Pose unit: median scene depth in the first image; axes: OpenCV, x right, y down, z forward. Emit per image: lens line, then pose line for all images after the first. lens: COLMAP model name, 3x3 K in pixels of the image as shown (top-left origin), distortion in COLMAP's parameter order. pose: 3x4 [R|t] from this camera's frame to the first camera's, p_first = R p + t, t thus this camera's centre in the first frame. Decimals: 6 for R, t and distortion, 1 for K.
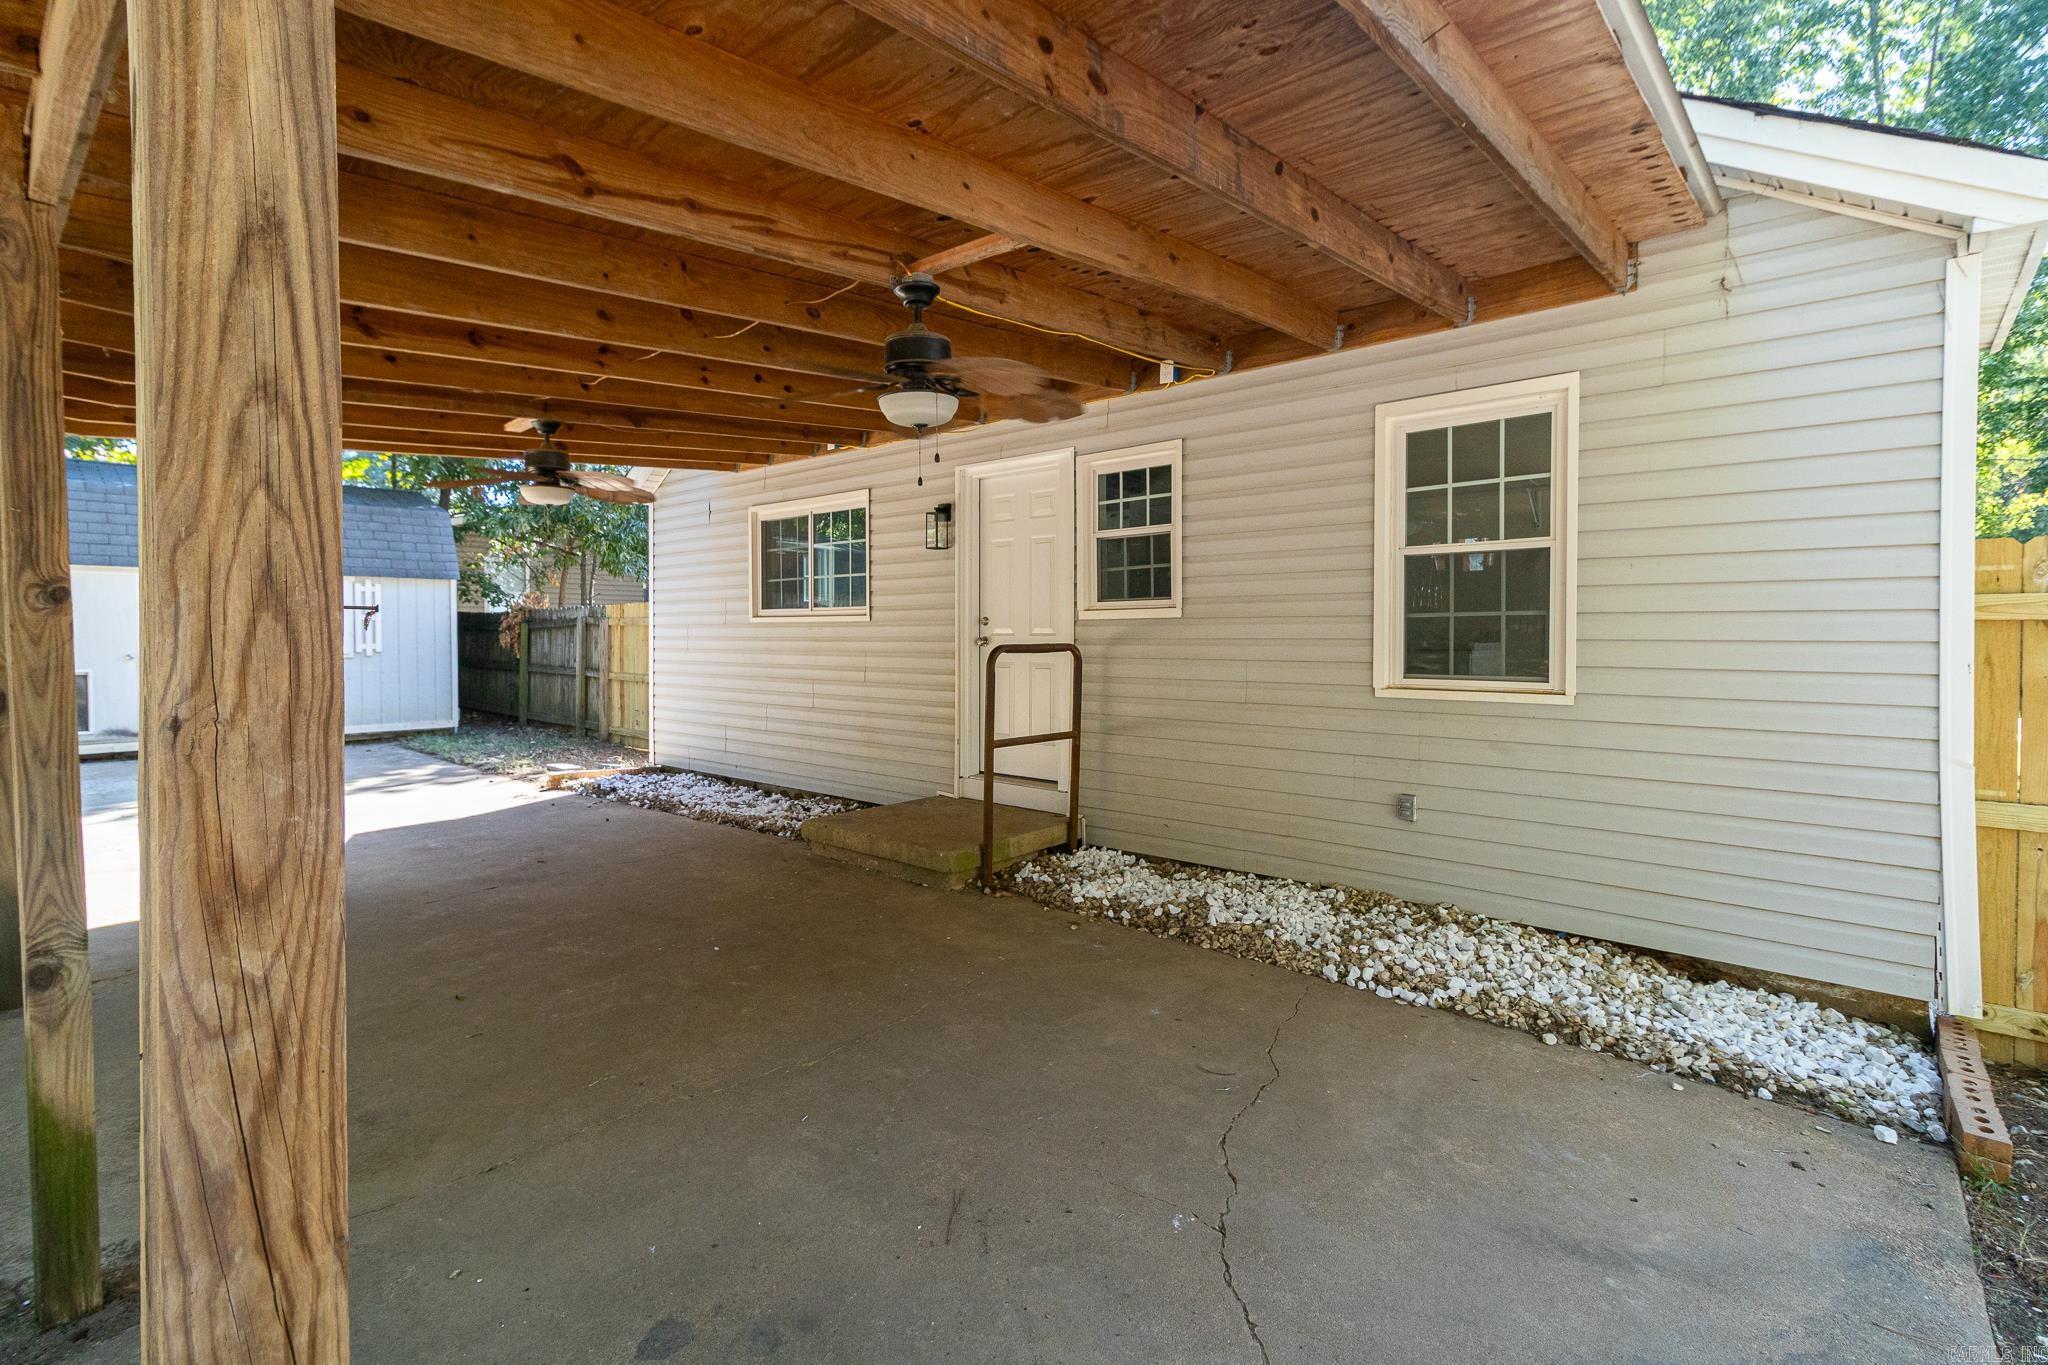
lens RADIAL K [[958.0, 0, 1028.4], [0, 958.0, 675.8], [0, 0, 1]] dist [0.000085, -0.000126]
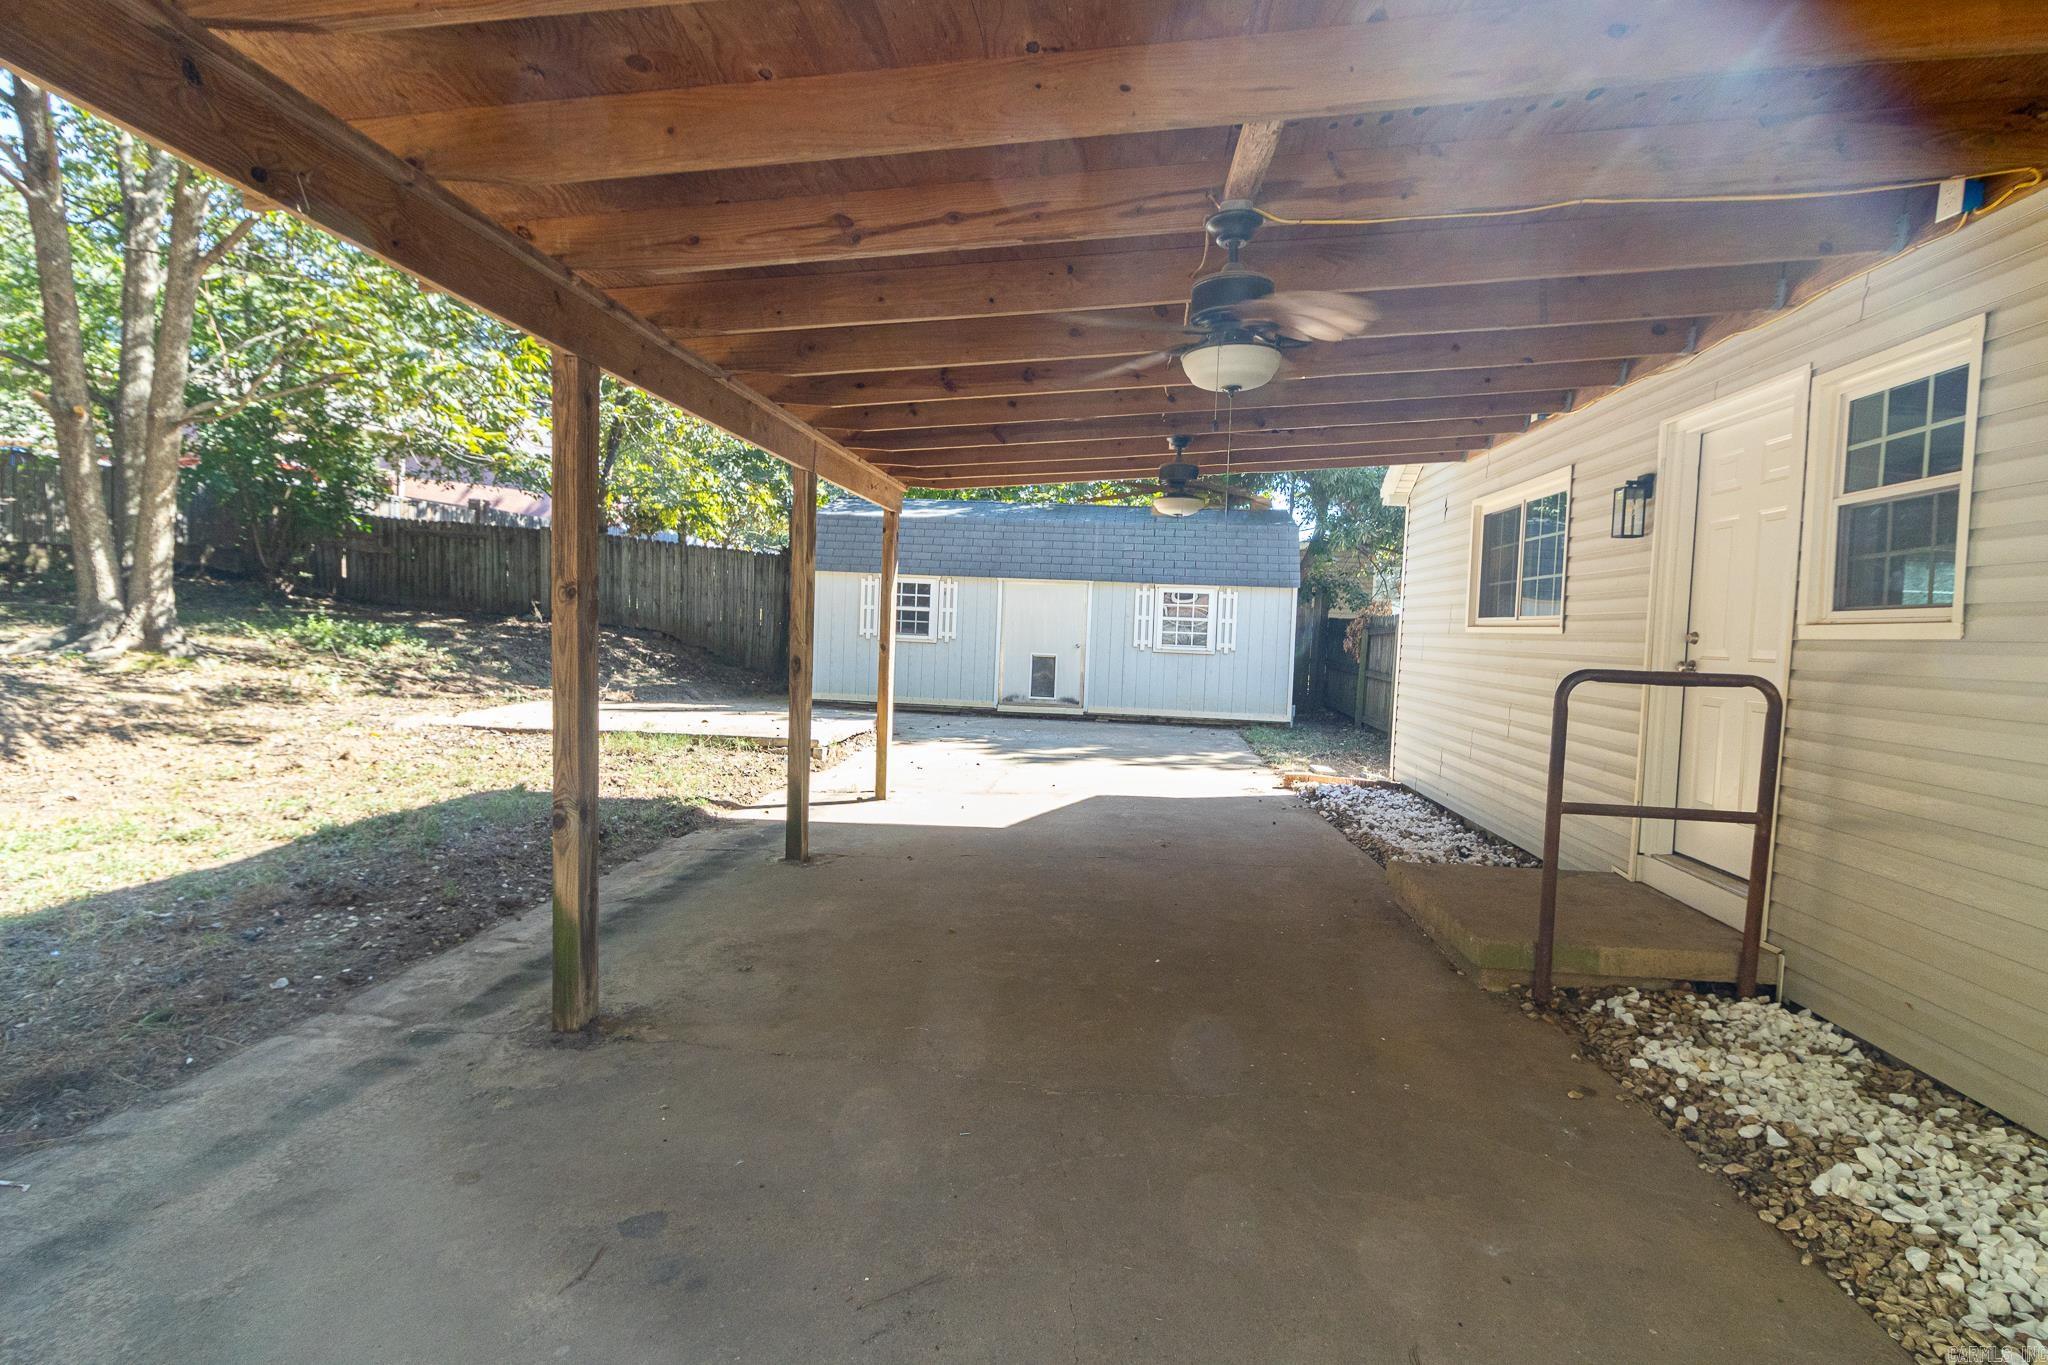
lens RADIAL K [[974.4, 0, 1024.0], [0, 974.4, 682.5], [0, 0, 1]] dist [0.000600, 0.000015]
pose [[0.587234, 0.069746, -0.806407, 0.287422], [-0.072930, 0.996788, 0.033104, -0.015294], [0.806125, 0.039372, 0.590434, 0.228133]]
